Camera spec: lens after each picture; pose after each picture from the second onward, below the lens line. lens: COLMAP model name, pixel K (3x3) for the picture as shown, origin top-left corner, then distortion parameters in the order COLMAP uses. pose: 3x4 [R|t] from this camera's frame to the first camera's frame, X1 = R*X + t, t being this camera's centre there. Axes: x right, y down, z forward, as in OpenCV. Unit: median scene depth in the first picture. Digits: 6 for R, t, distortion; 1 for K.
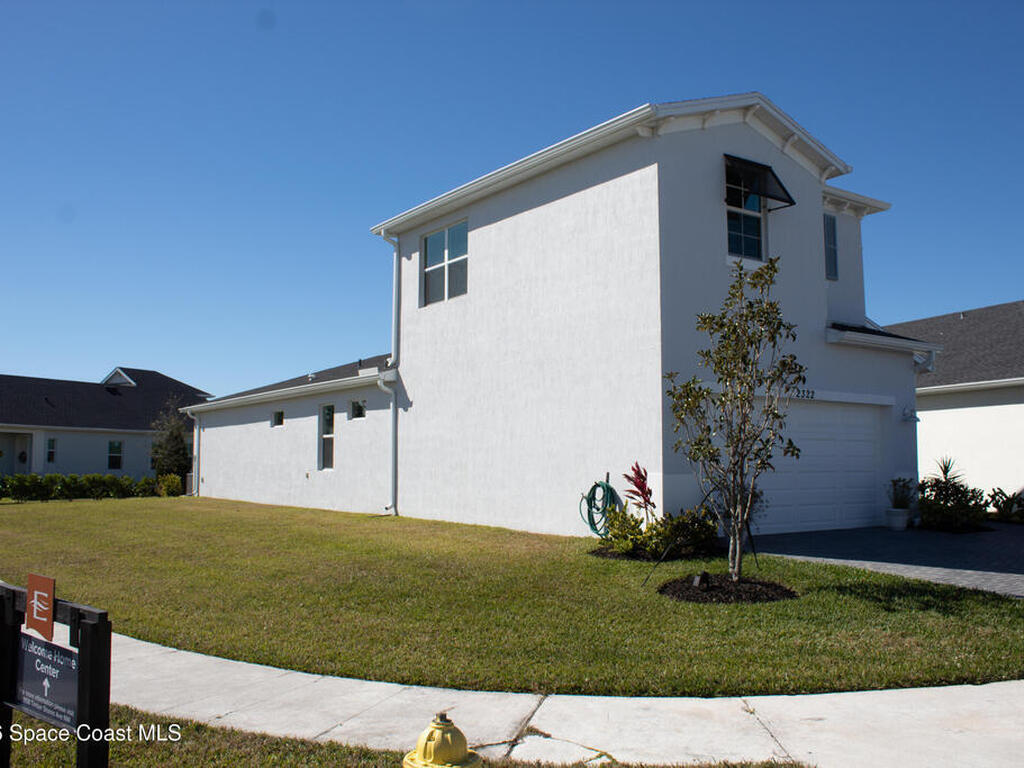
lens RADIAL K [[937.8, 0, 545.4], [0, 937.8, 382.7], [0, 0, 1]] dist [-0.175824, 0.157167]
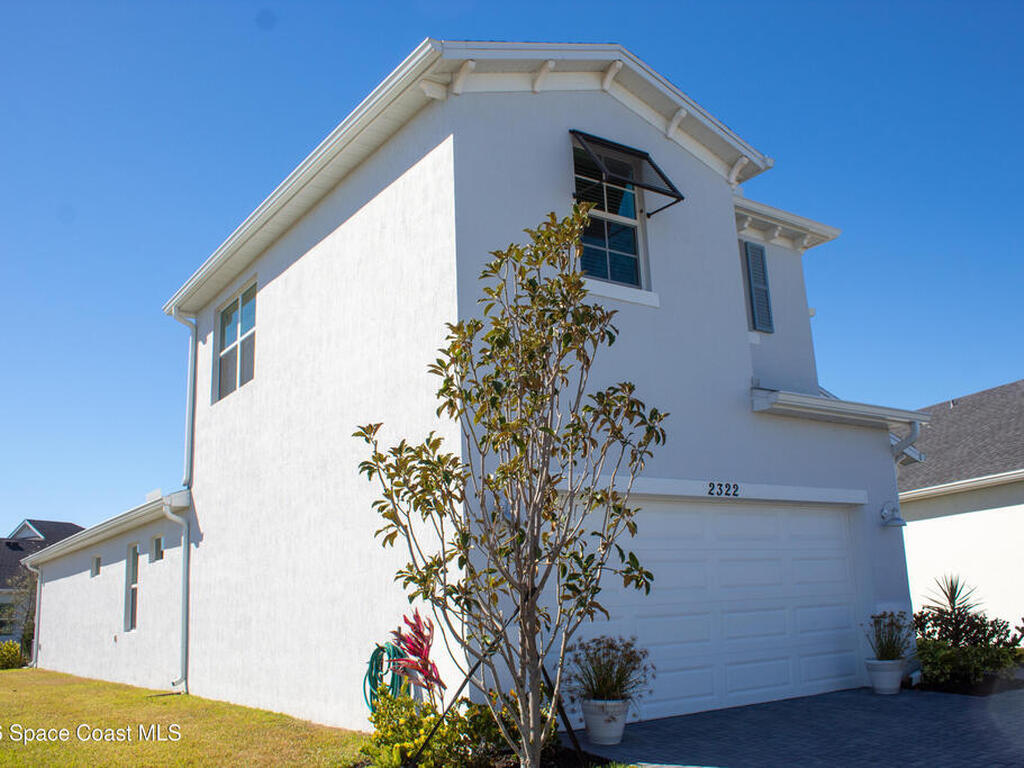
lens RADIAL K [[937.8, 0, 545.4], [0, 937.8, 382.7], [0, 0, 1]] dist [-0.175824, 0.157167]
pose [[0.998937, -0.043824, 0.014313, 0.132145], [0.045497, 0.987244, -0.152573, 0.027876], [-0.007444, 0.153062, 0.988189, 0.306101]]
